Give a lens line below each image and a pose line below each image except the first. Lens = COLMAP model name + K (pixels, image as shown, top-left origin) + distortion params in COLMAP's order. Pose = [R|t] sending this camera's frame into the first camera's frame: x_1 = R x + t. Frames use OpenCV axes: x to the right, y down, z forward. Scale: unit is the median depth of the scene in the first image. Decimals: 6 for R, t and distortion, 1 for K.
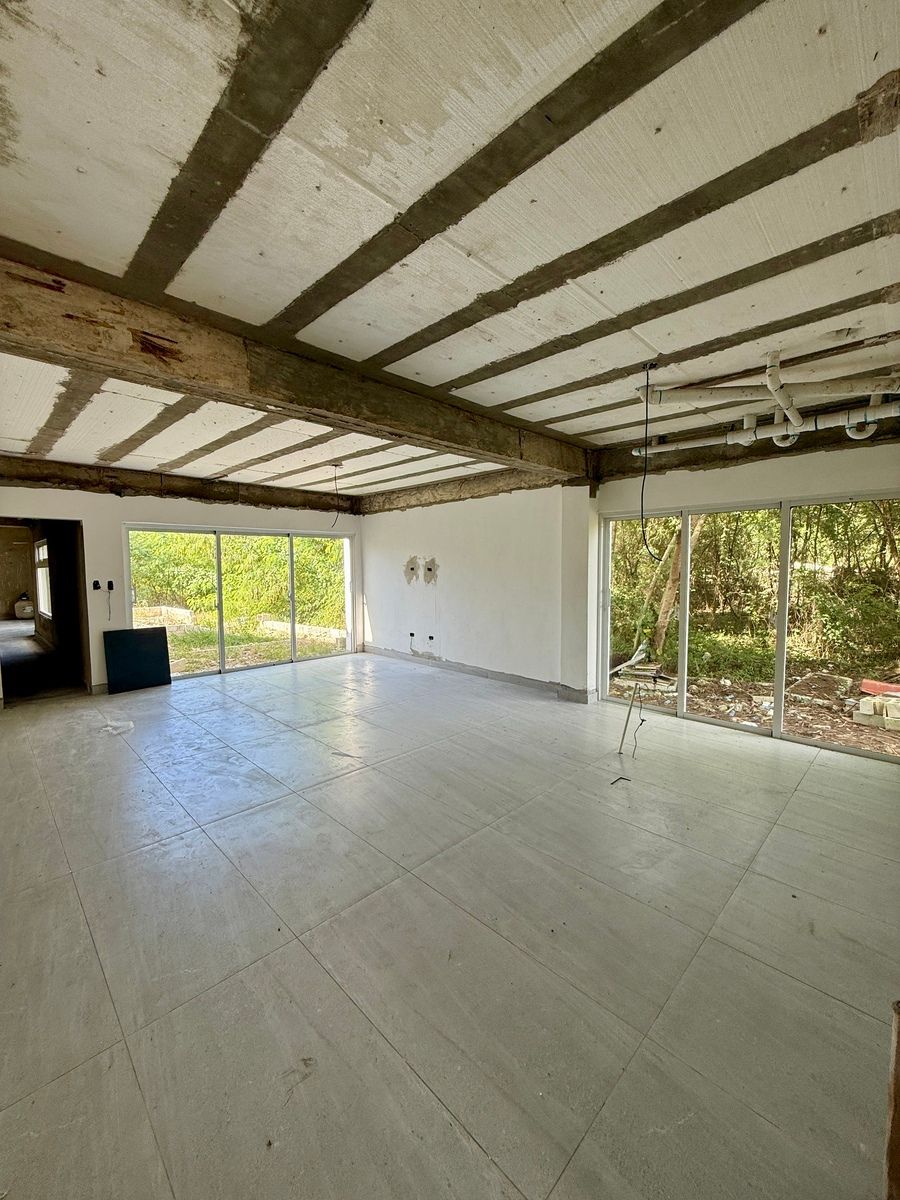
lens RADIAL K [[481.2, 0, 453.3], [0, 481.2, 596.1], [0, 0, 1]] dist [0.000895, -0.000050]
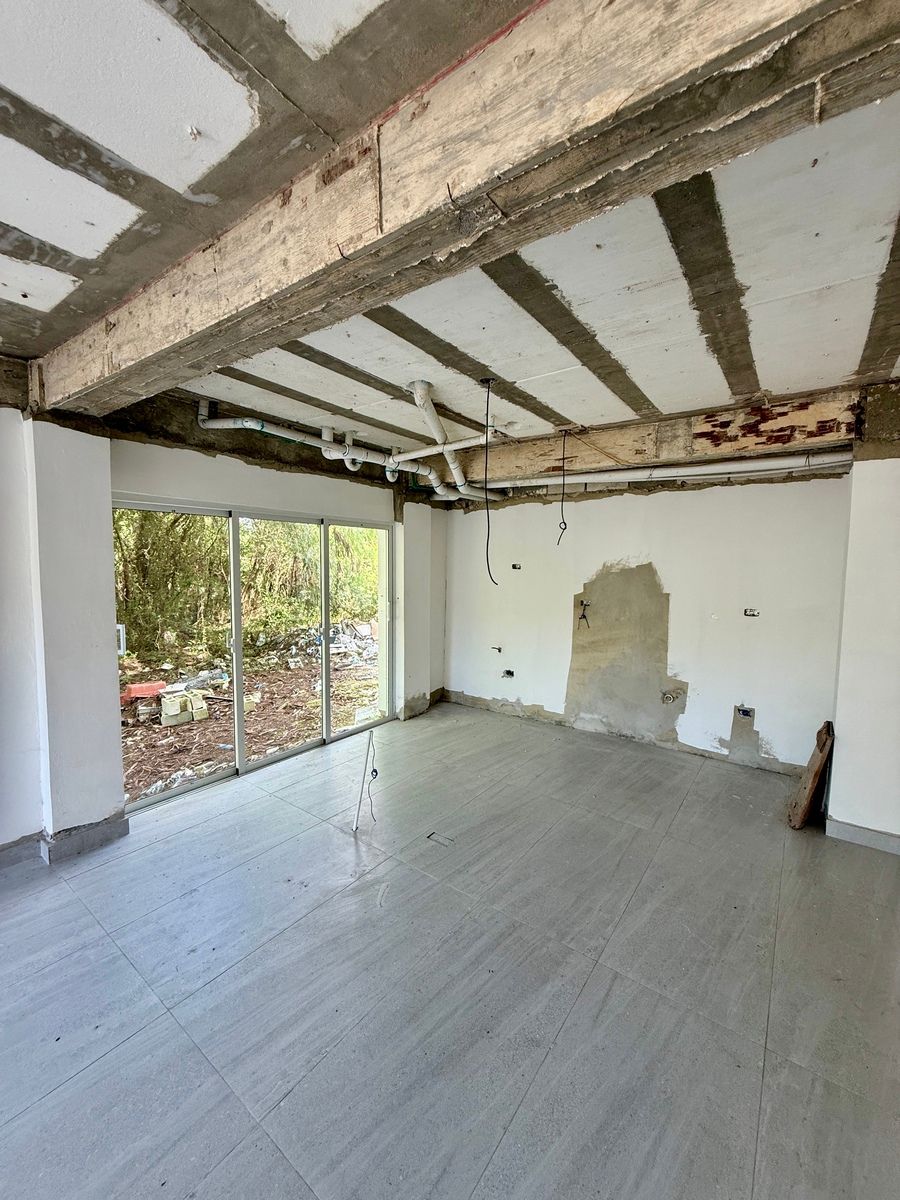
lens RADIAL K [[481.2, 0, 453.5], [0, 481.2, 596.5], [0, 0, 1]] dist [0.000895, -0.000050]
pose [[-0.148148, -0.073398, 0.986238, -0.433950], [0.057673, 0.994904, 0.082707, -0.107916], [-0.987282, 0.069133, -0.143160, 0.971110]]
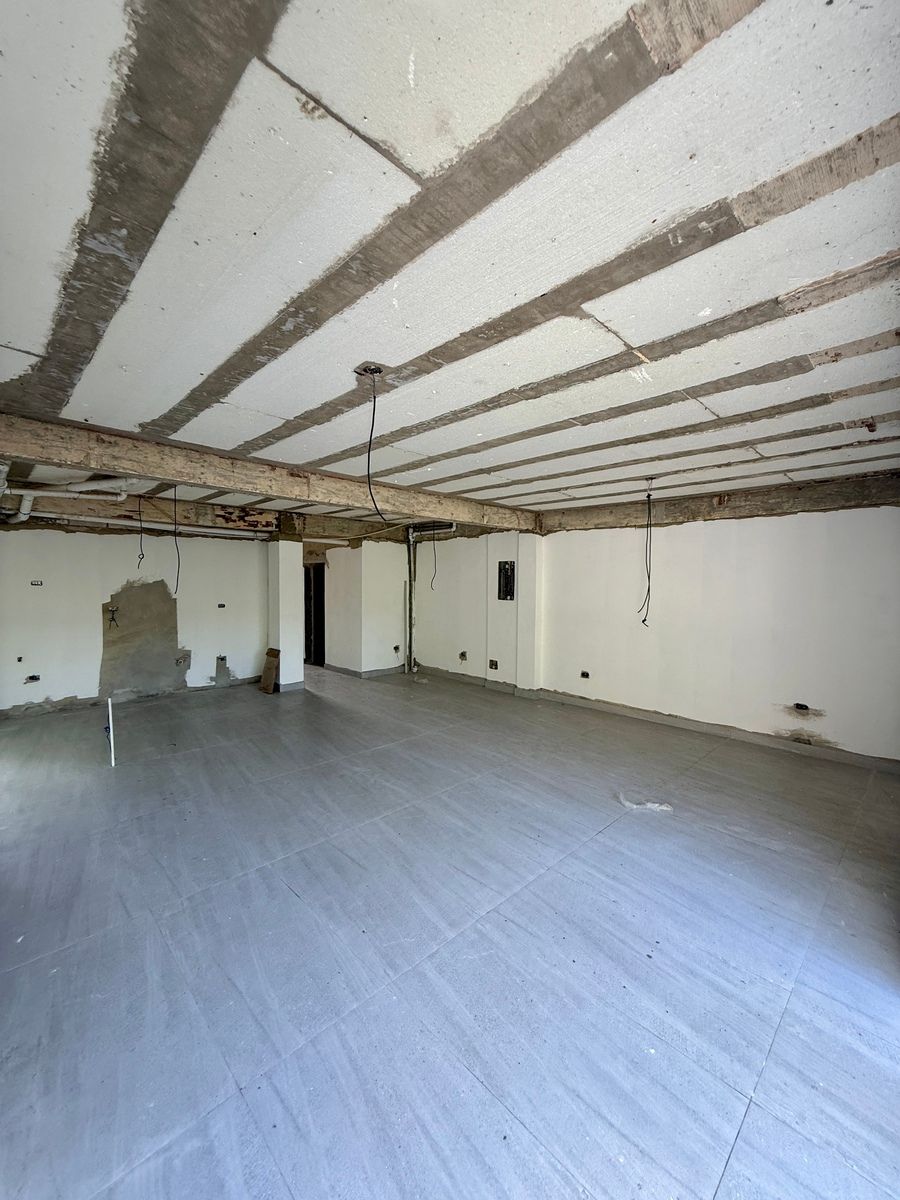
lens RADIAL K [[481.2, 0, 450.1], [0, 481.2, 603.2], [0, 0, 1]] dist [0.000895, -0.000050]
pose [[-0.999771, -0.007046, 0.020193, -0.472342], [-0.004739, 0.993688, 0.112081, -0.164405], [-0.020855, 0.111959, -0.993494, 1.800743]]
